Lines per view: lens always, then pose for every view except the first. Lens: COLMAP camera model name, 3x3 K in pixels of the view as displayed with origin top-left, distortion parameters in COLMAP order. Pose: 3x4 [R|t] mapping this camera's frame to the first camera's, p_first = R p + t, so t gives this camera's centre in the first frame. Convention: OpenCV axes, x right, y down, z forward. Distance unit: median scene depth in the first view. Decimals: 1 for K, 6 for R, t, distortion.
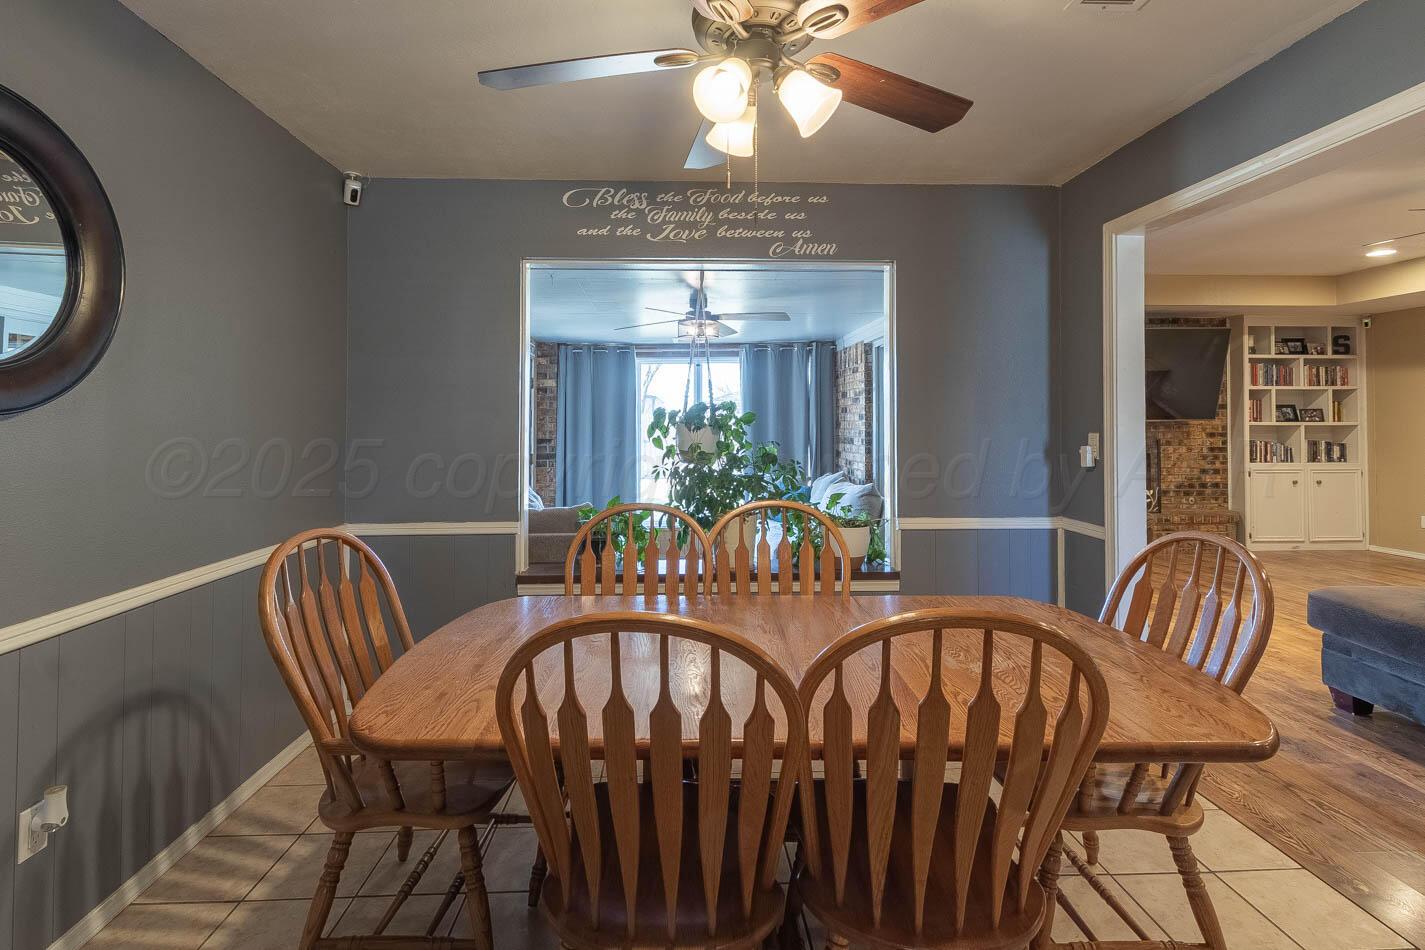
lens RADIAL K [[675.2, 0, 701.6], [0, 675.2, 409.4], [0, 0, 1]] dist [0.004851, -0.004993]
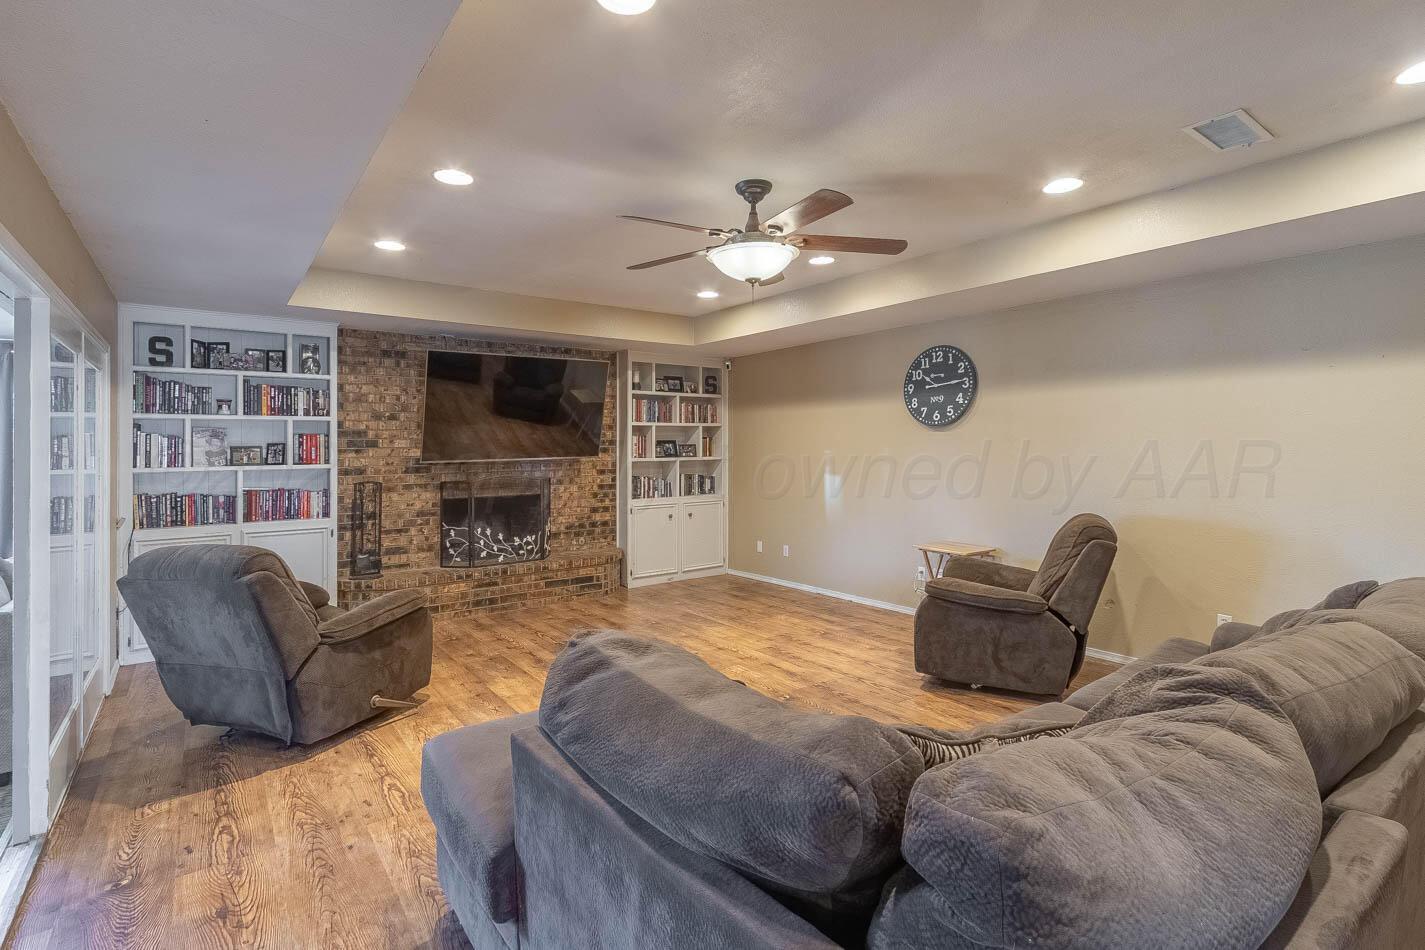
lens RADIAL K [[675.2, 0, 696.4], [0, 675.2, 444.9], [0, 0, 1]] dist [0.004851, -0.004993]
pose [[0.823381, -0.003138, 0.567481, 0.347335], [-0.005535, 0.999893, 0.013560, -0.015875], [-0.567462, -0.014306, 0.823275, 0.141173]]
